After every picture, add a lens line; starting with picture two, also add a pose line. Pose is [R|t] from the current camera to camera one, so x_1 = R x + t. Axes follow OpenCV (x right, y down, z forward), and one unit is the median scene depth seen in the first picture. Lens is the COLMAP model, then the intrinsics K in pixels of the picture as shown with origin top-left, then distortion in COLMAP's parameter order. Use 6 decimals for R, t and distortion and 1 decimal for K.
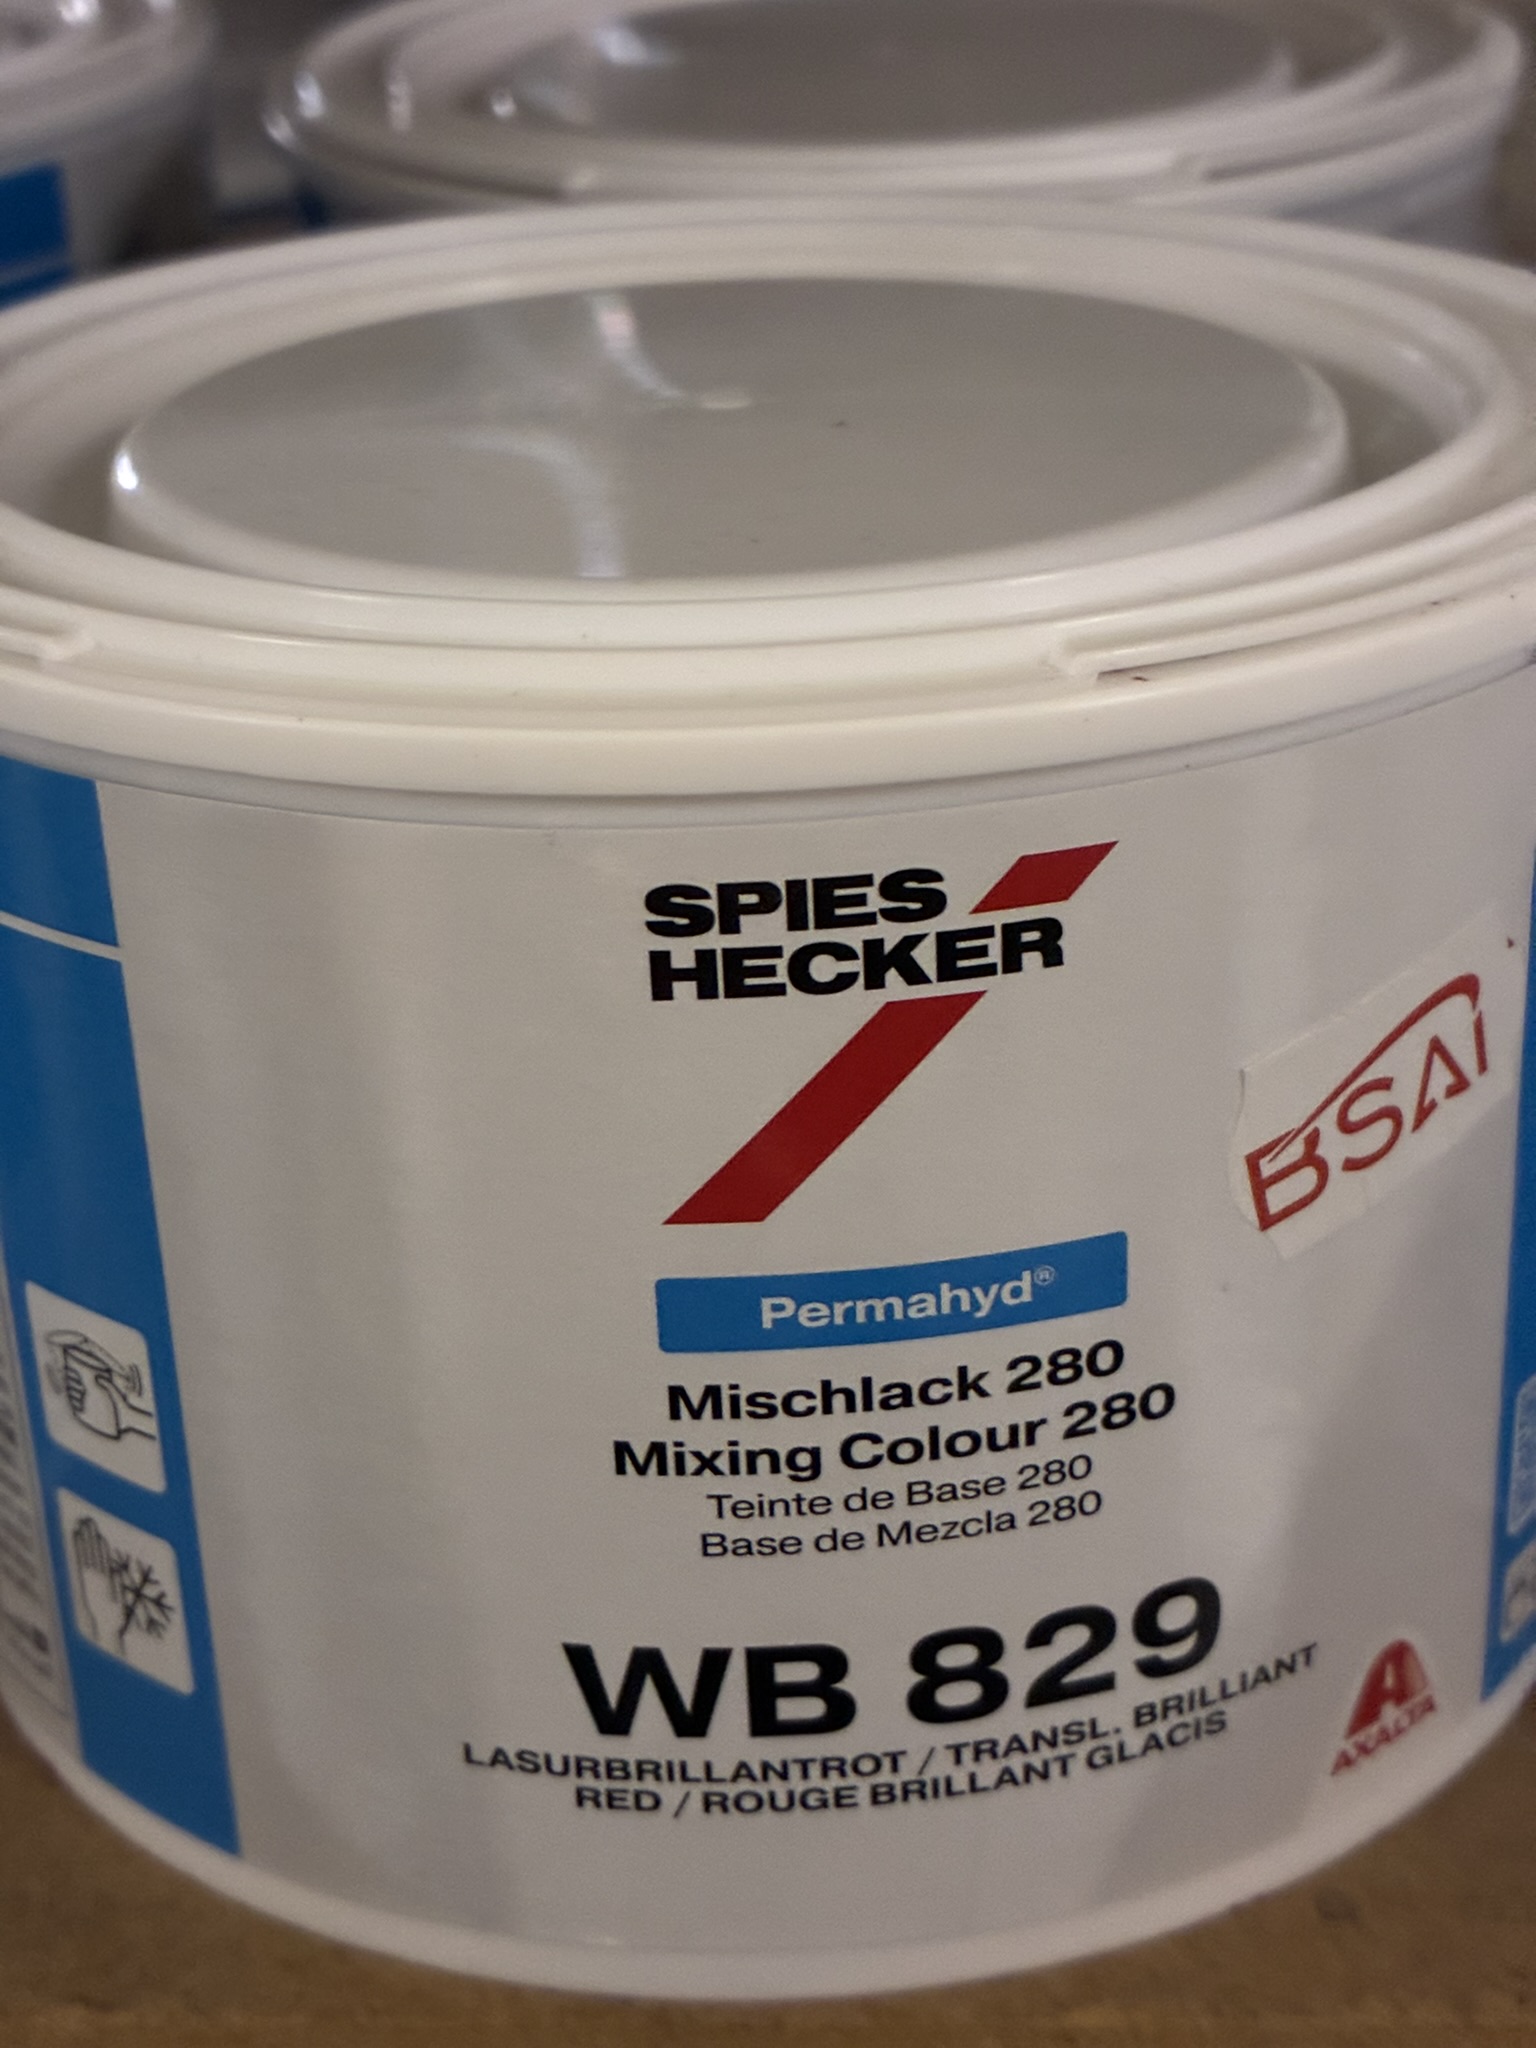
lens RADIAL K [[3223.5, 0, 737.6], [0, 3223.5, 1053.3], [0, 0, 1]] dist [0.389012, -4.413461]
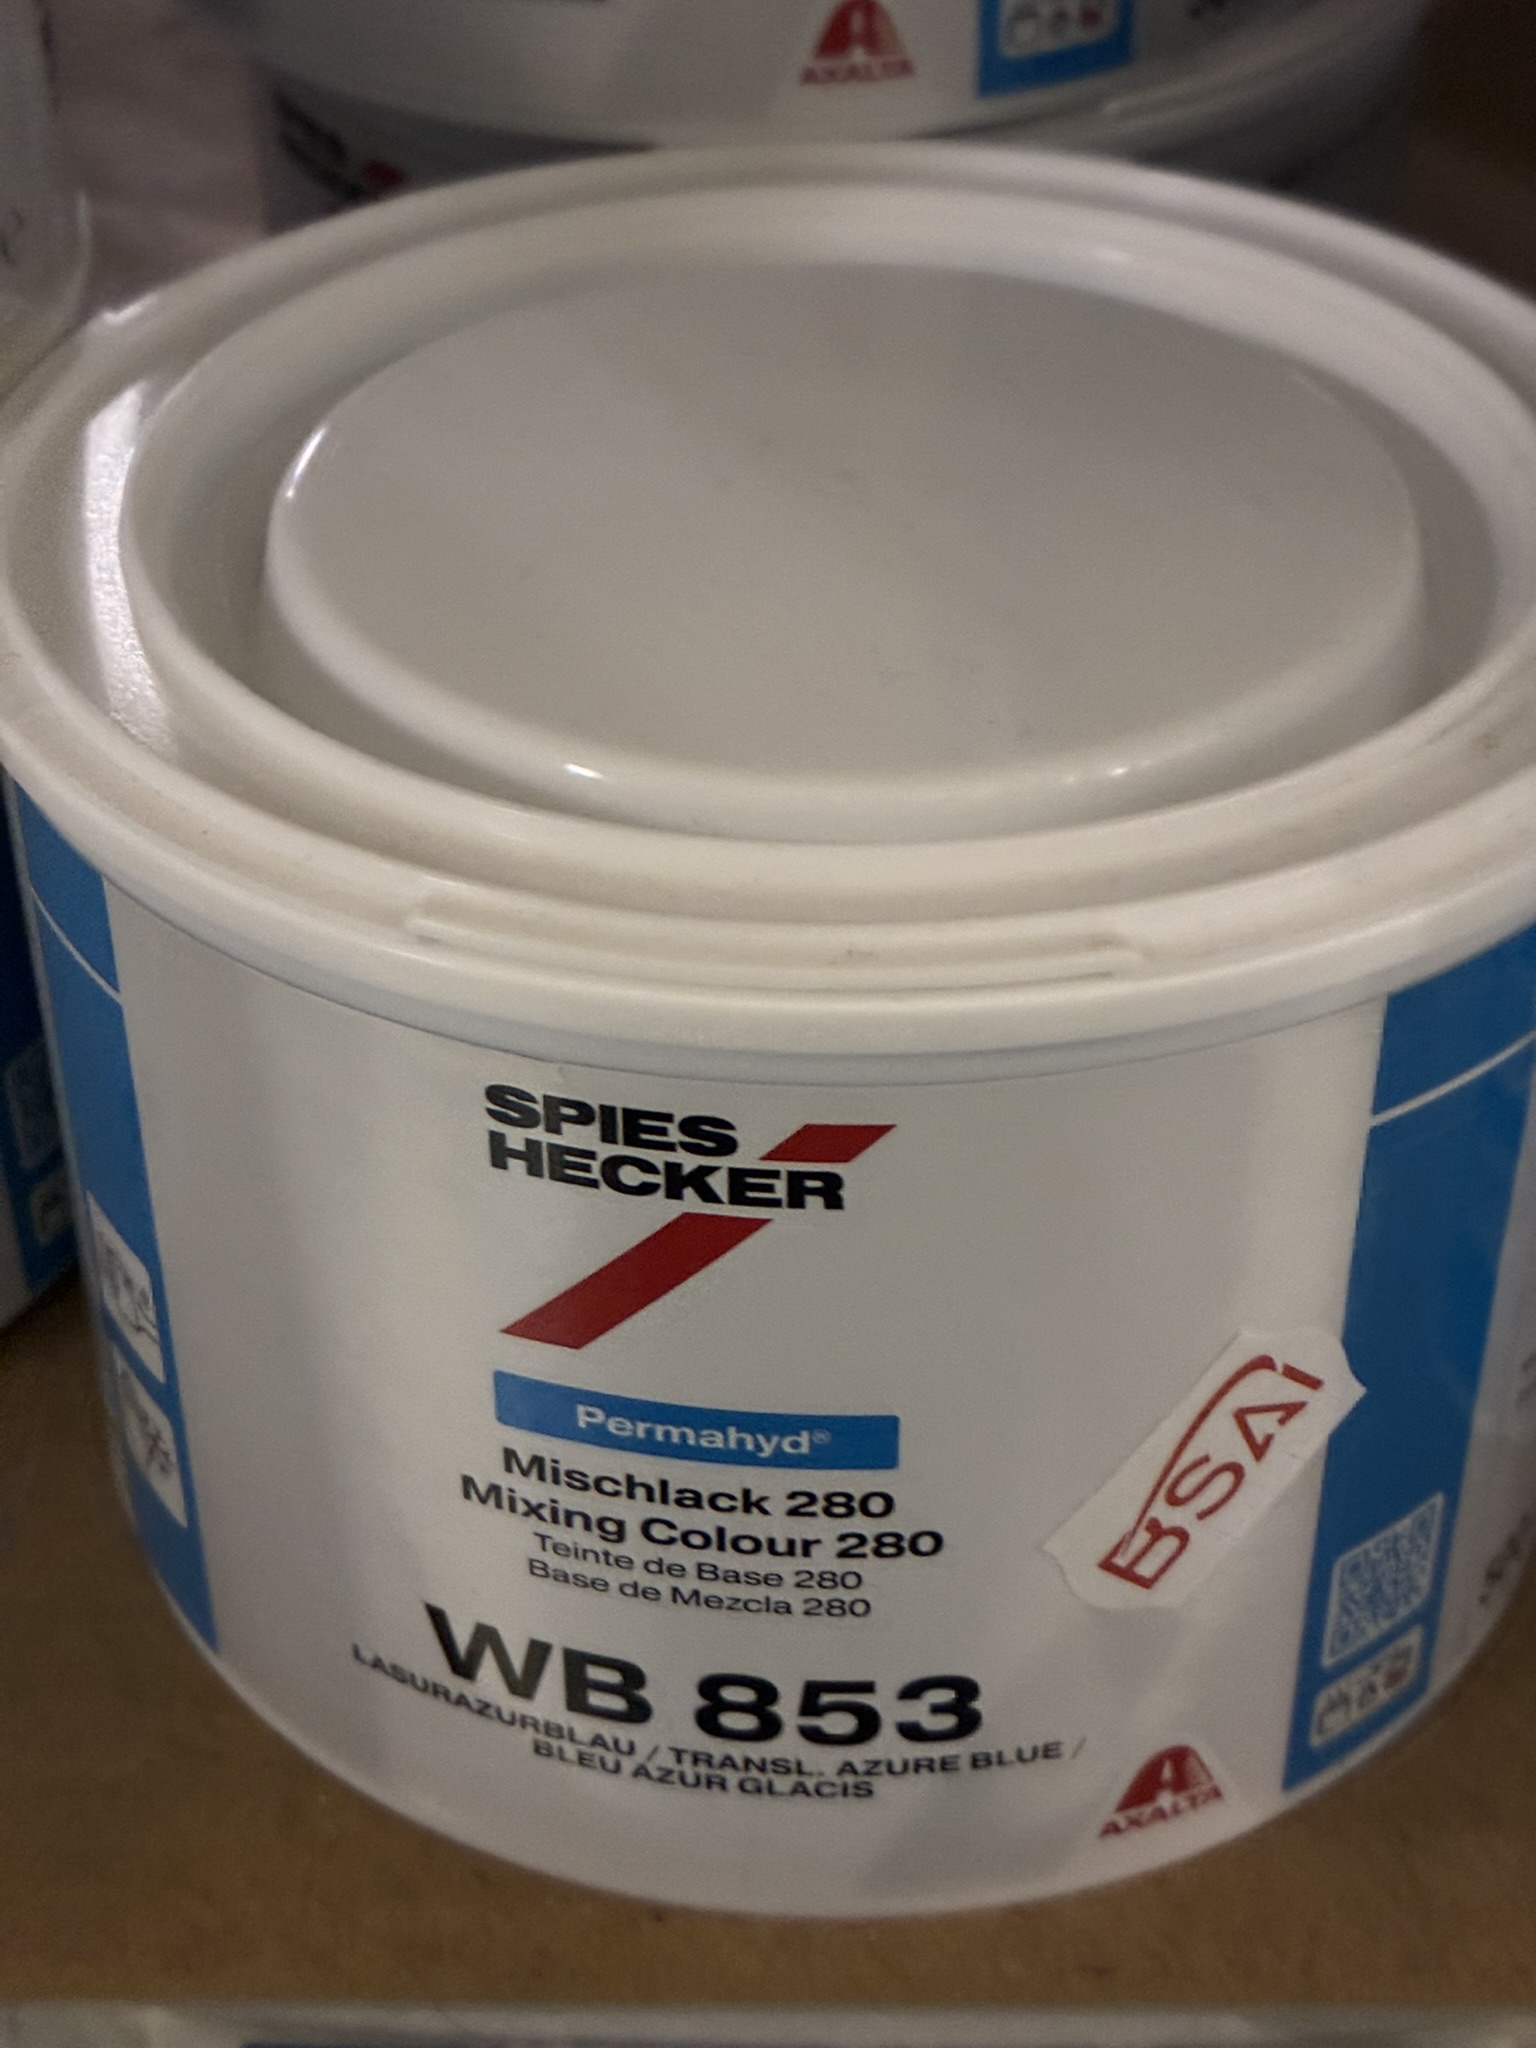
lens RADIAL K [[3223.5, 0, 737.6], [0, 3223.5, 1053.3], [0, 0, 1]] dist [0.389012, -4.413461]
pose [[0.953166, 0.208787, -0.218819, 0.285038], [-0.158655, 0.961128, 0.225966, -0.311768], [0.257492, -0.180667, 0.949240, -0.072686]]
